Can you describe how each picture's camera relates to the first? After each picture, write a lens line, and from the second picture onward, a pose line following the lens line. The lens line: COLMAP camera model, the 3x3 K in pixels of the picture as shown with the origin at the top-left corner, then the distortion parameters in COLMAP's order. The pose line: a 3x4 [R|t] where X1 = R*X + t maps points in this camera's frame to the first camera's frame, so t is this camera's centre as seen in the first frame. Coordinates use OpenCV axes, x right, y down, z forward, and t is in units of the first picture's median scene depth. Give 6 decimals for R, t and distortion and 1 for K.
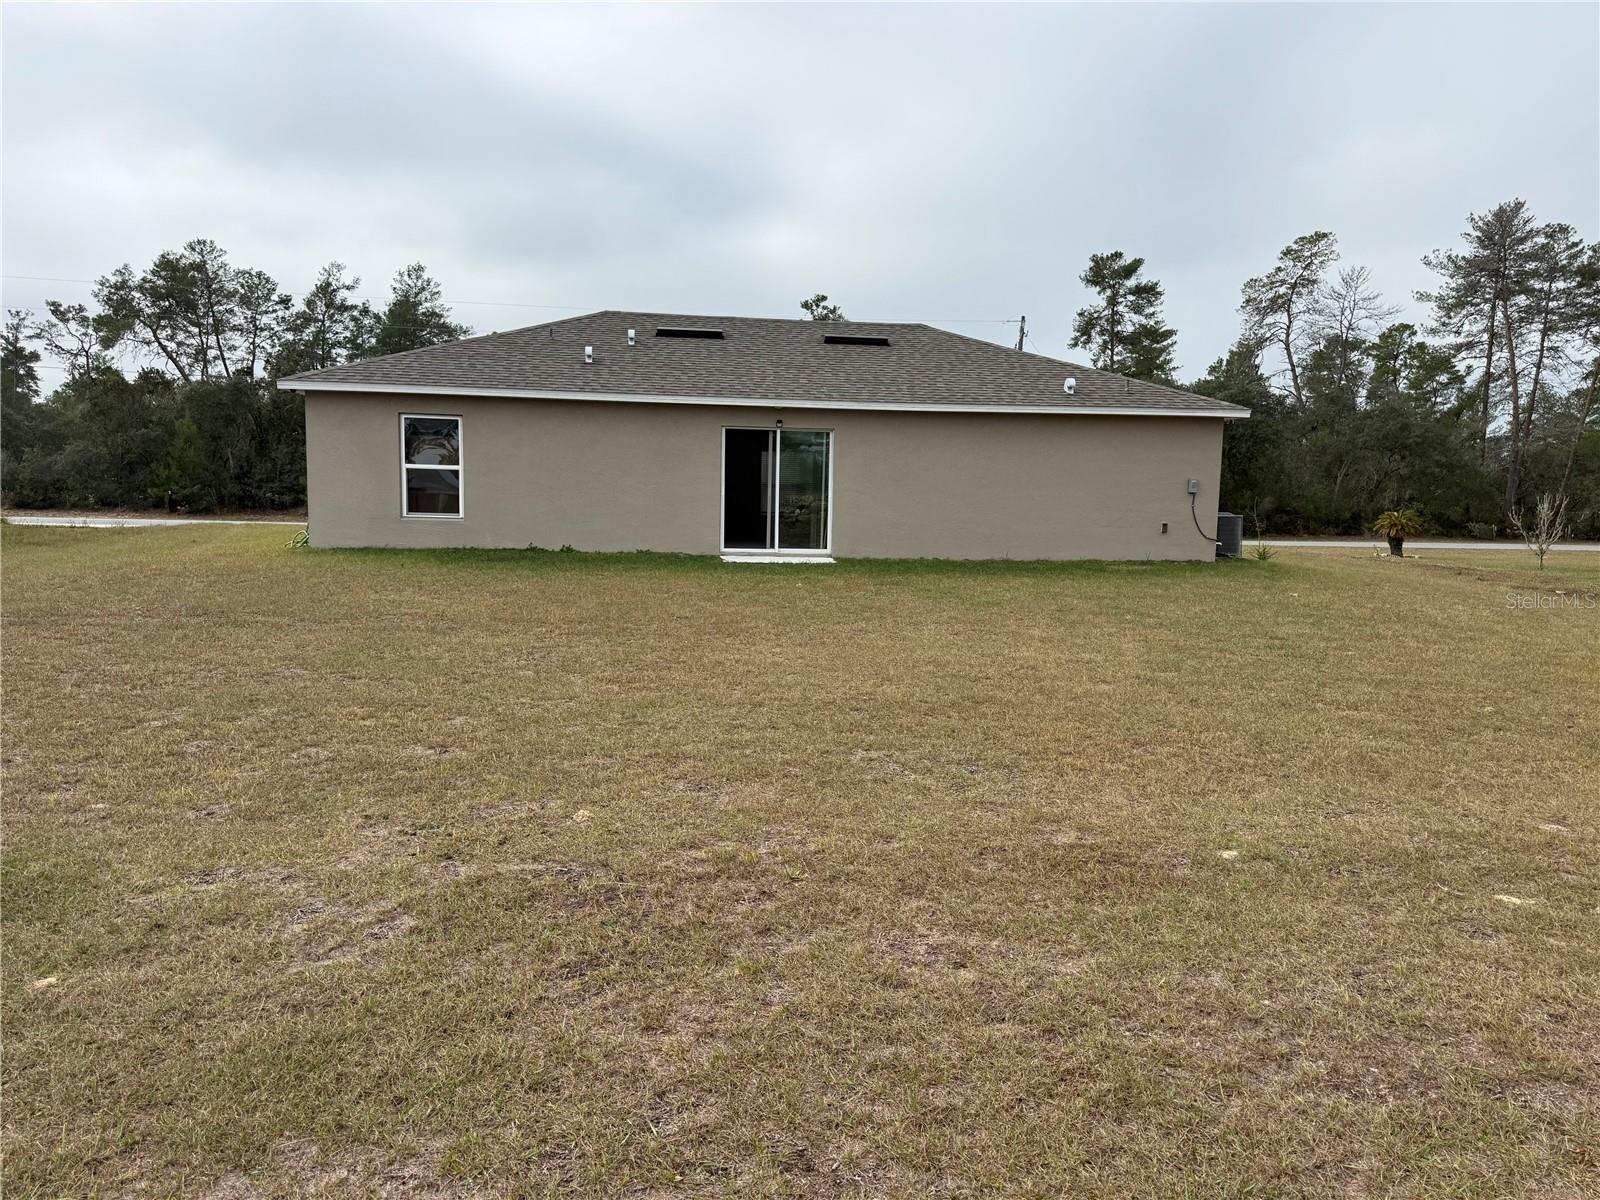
lens RADIAL K [[1117.6, 0, 806.1], [0, 1117.6, 610.4], [0, 0, 1]] dist [0.047937, -0.040763]
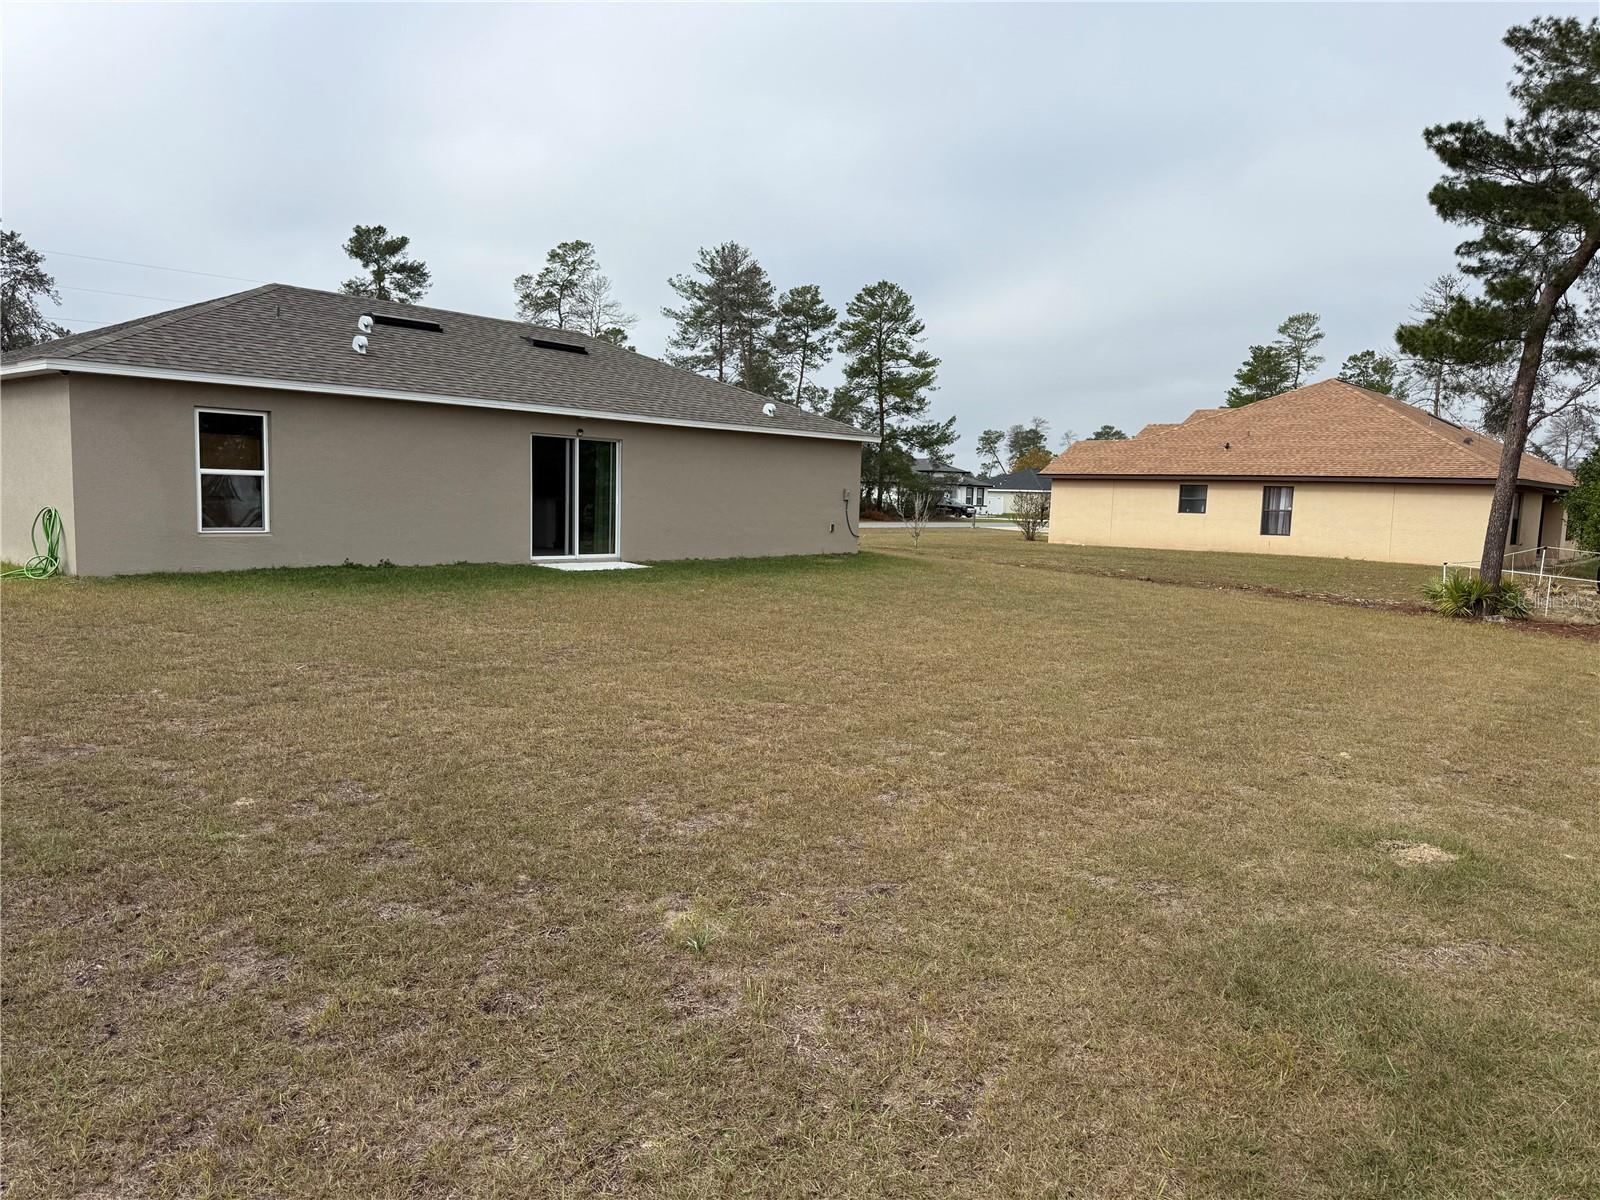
lens RADIAL K [[1121.6, 0, 803.2], [0, 1121.6, 602.9], [0, 0, 1]] dist [0.098179, -0.120846]
pose [[0.750990, -0.064179, 0.657187, -0.549896], [0.054185, 0.997898, 0.035533, -0.036750], [-0.658087, 0.008925, 0.752889, 0.086038]]
